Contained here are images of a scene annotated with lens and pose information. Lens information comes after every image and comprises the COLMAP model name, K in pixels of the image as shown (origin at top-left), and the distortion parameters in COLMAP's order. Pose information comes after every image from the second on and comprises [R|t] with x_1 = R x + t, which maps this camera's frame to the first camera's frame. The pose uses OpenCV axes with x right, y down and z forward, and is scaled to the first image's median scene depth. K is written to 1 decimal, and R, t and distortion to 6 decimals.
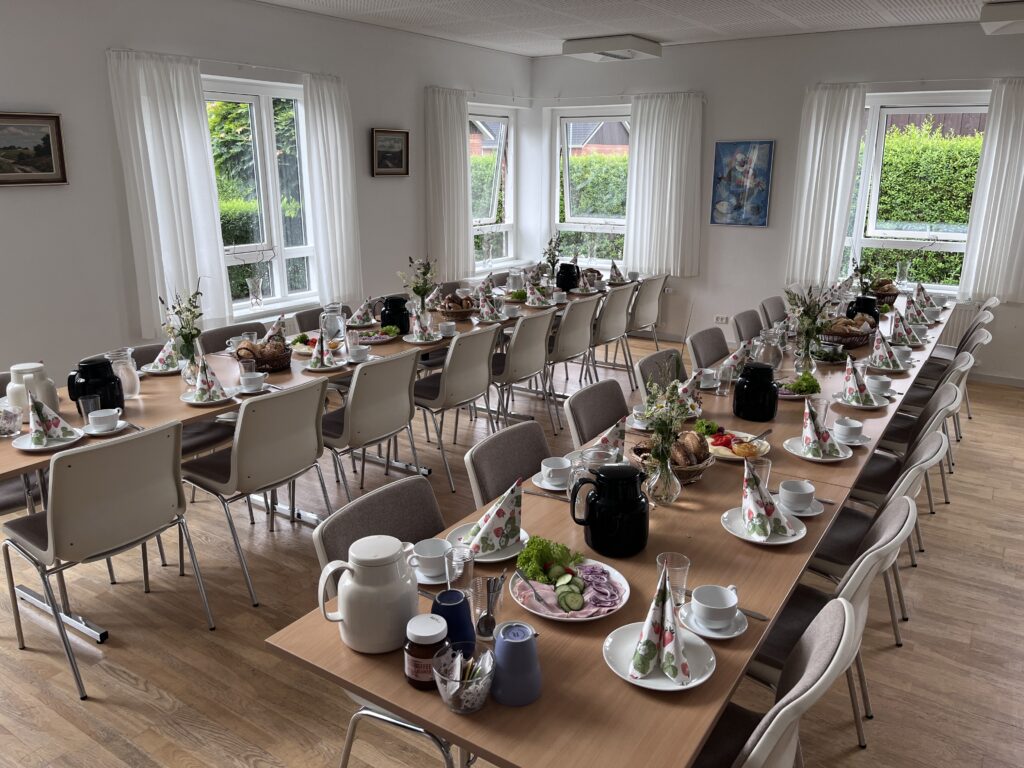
lens RADIAL K [[778.0, 0, 512.0], [0, 778.0, 384.0], [0, 0, 1]] dist [0.076284, -0.109716]
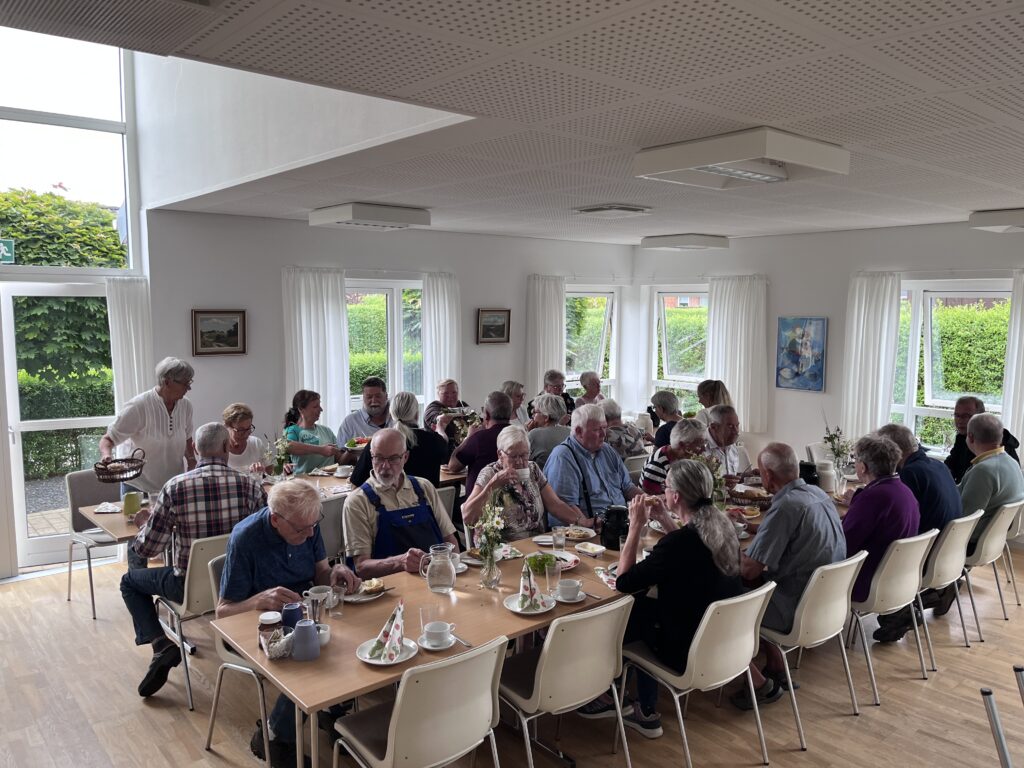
lens RADIAL K [[778.0, 0, 512.0], [0, 778.0, 384.0], [0, 0, 1]] dist [0.076284, -0.109716]
pose [[0.962579, 0.032097, -0.269094, 0.211519], [-0.078431, 0.983462, -0.163251, 0.003277], [0.259404, 0.178247, 0.949177, -0.177238]]
